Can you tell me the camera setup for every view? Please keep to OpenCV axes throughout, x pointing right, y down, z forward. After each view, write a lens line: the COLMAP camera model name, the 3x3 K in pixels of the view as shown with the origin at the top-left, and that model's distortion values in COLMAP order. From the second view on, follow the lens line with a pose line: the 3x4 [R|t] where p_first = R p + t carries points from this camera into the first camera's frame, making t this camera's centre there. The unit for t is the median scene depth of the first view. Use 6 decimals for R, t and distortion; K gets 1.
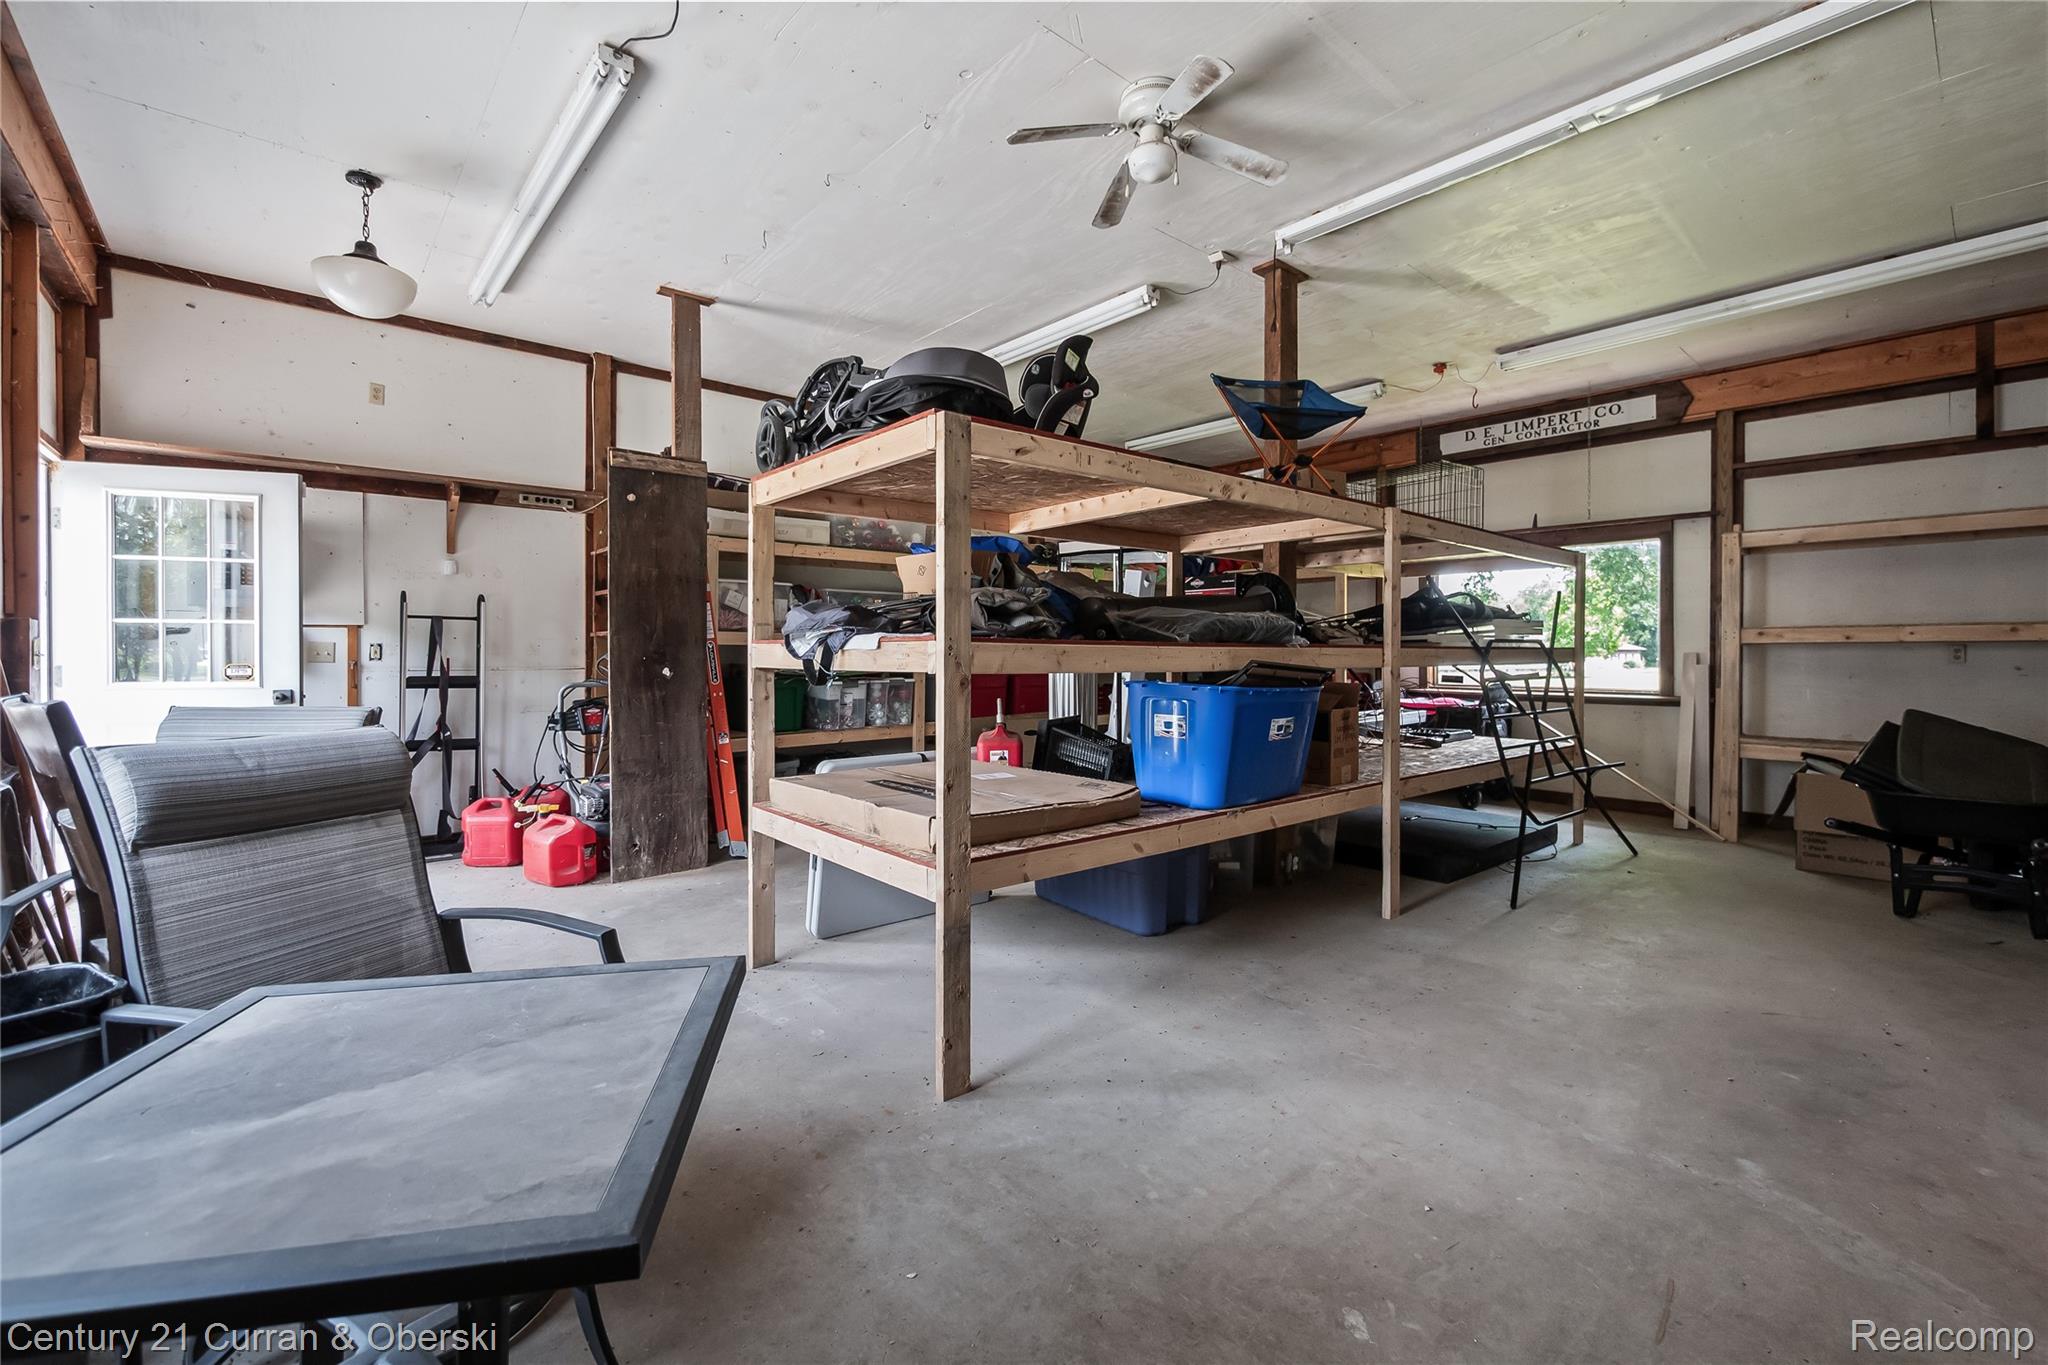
lens RADIAL K [[872.0, 0, 1024.0], [0, 872.0, 682.5], [0, 0, 1]] dist [-0.001896, -0.000302]
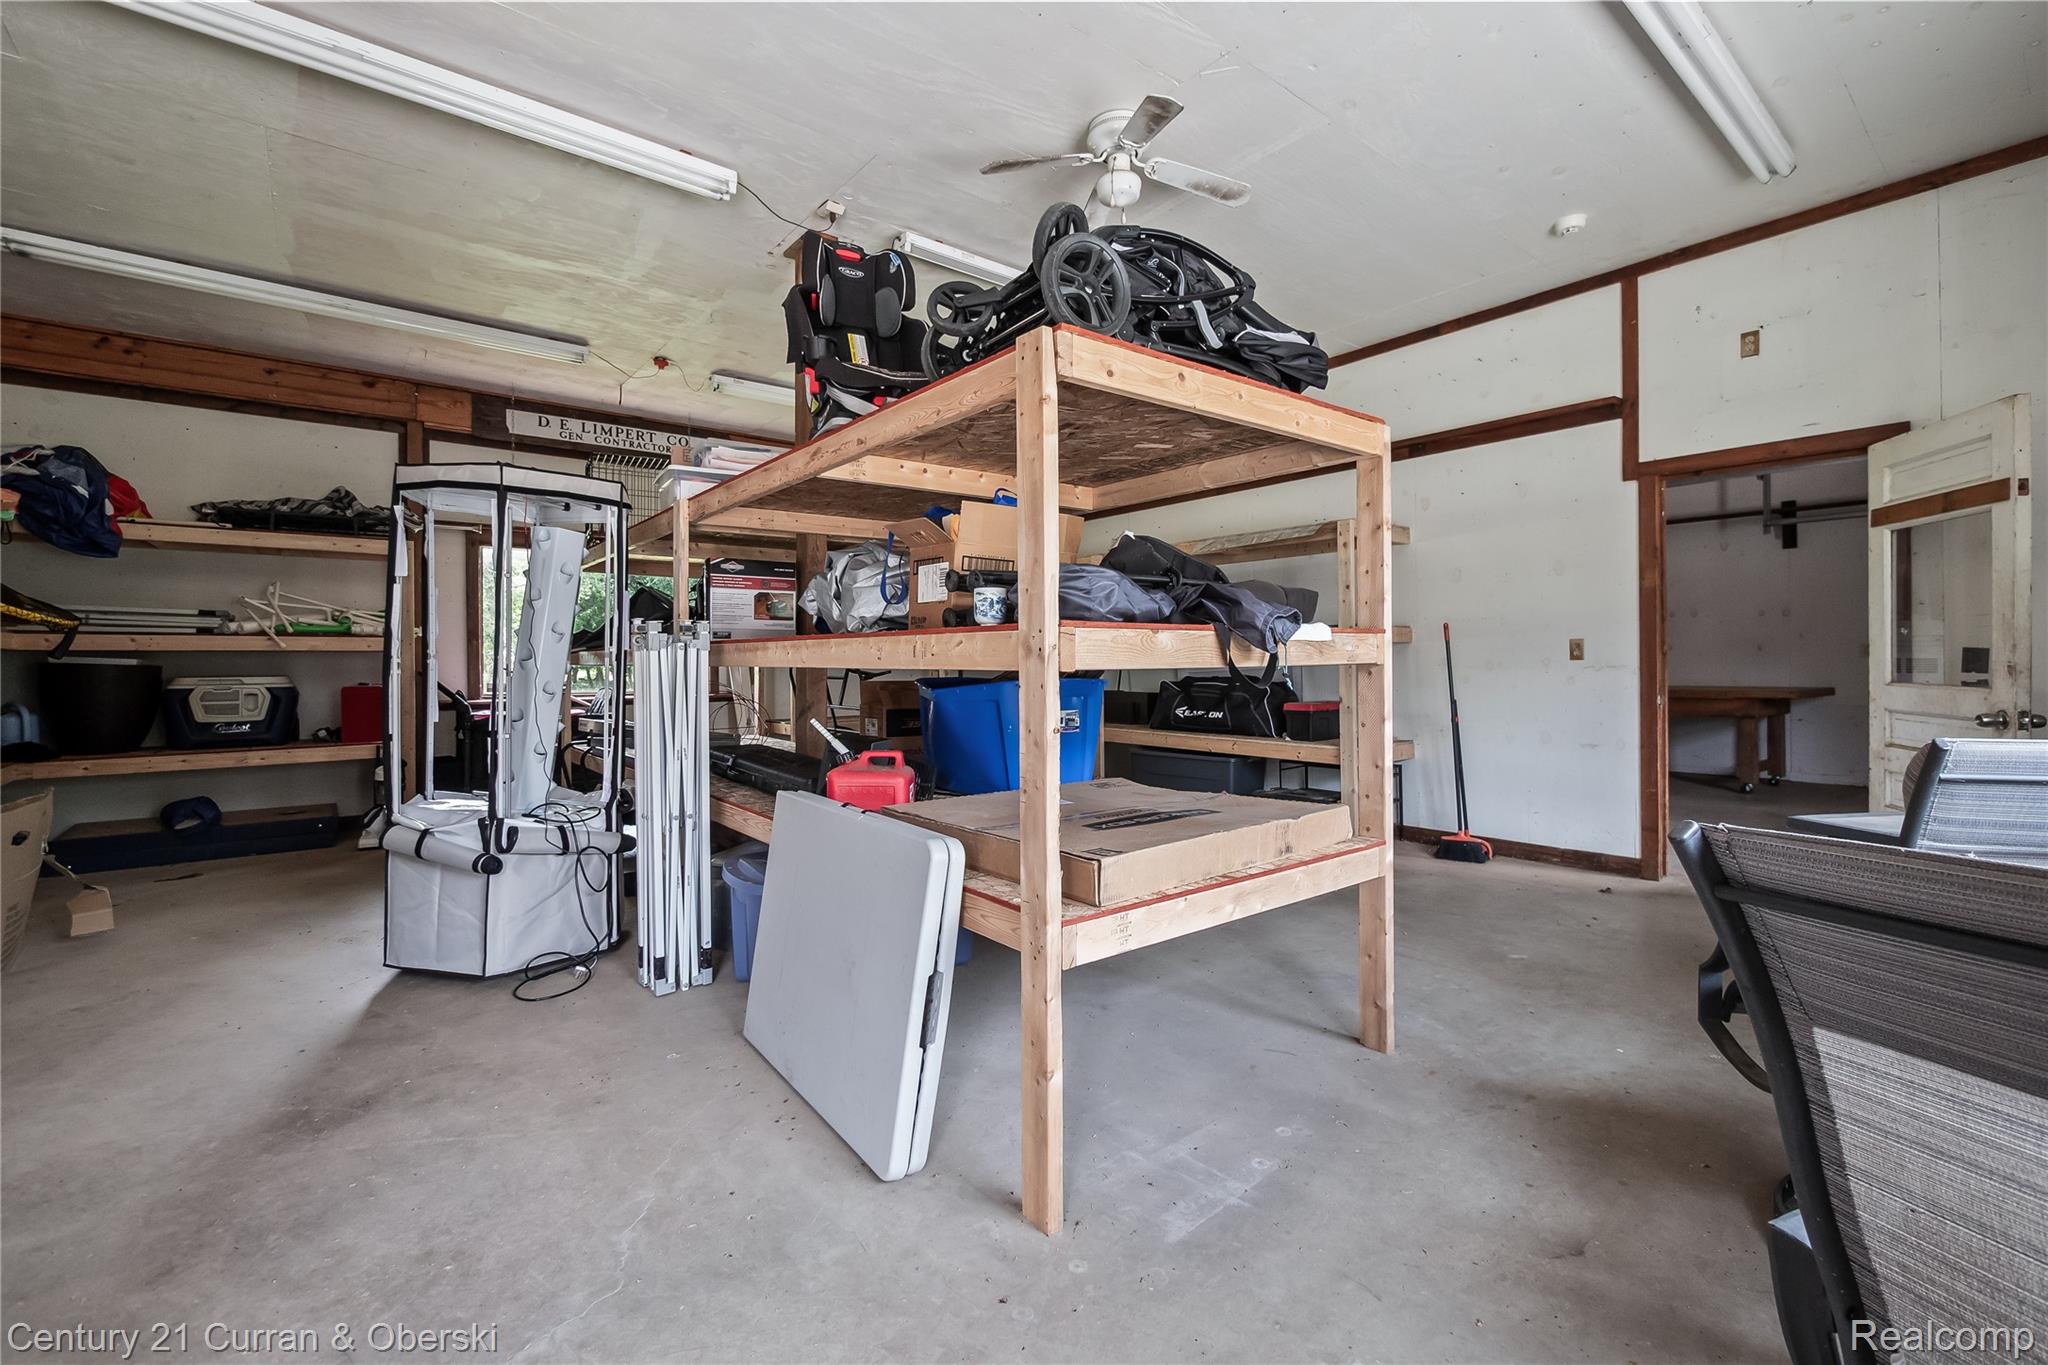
lens RADIAL K [[872.0, 0, 1024.0], [0, 872.0, 682.5], [0, 0, 1]] dist [-0.001896, -0.000302]
pose [[0.026630, -0.025783, 0.999313, -0.923473], [0.036578, 0.999023, 0.024800, -0.025816], [-0.998976, 0.035892, 0.027547, 1.092222]]
